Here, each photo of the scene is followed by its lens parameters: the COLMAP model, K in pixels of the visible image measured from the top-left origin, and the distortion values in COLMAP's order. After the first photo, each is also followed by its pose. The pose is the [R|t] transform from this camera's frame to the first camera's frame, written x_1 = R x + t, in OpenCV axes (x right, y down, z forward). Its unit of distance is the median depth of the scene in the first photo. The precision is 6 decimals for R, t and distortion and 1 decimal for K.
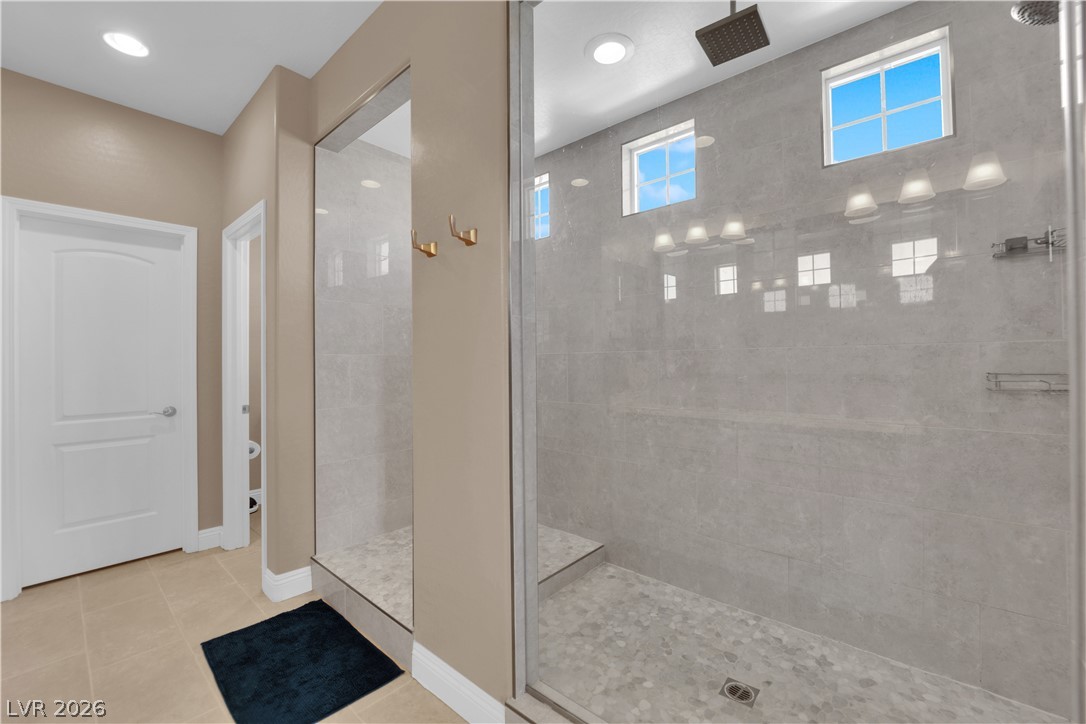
lens RADIAL K [[440.5, 0, 547.4], [0, 440.5, 356.8], [0, 0, 1]] dist [-0.007011, -0.005184]
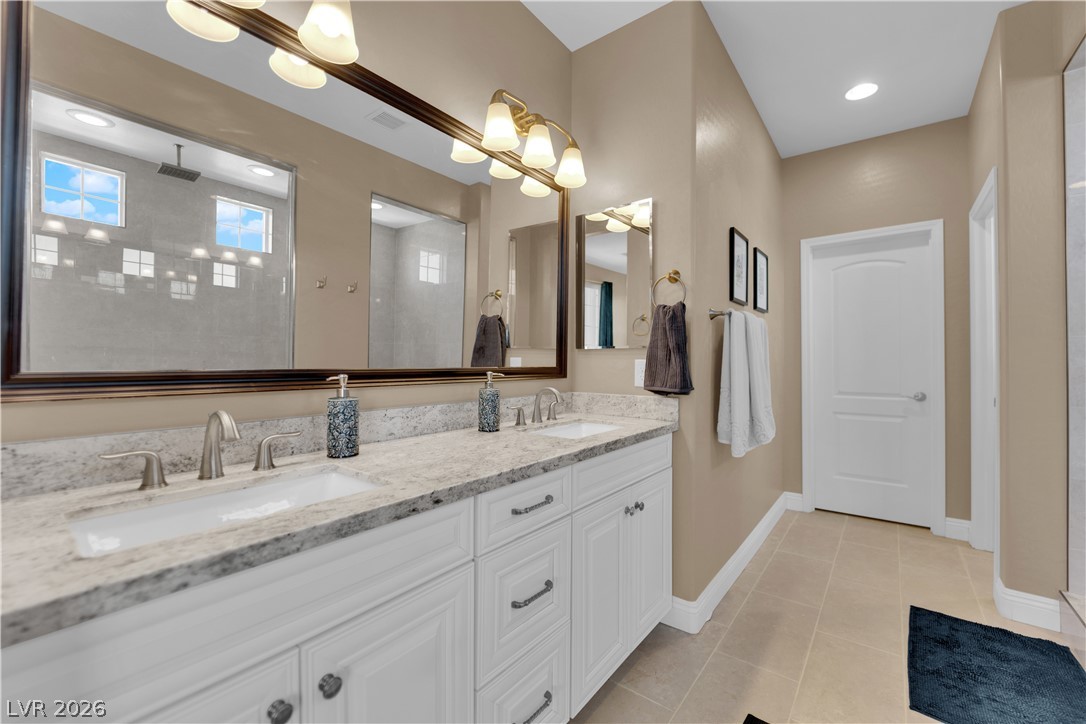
lens RADIAL K [[440.5, 0, 547.4], [0, 440.5, 356.8], [0, 0, 1]] dist [-0.007011, -0.005184]
pose [[0.051447, -0.001692, -0.998674, 0.187360], [0.005314, 0.999985, -0.001420, 0.026299], [0.998662, -0.005234, 0.051455, 0.029802]]
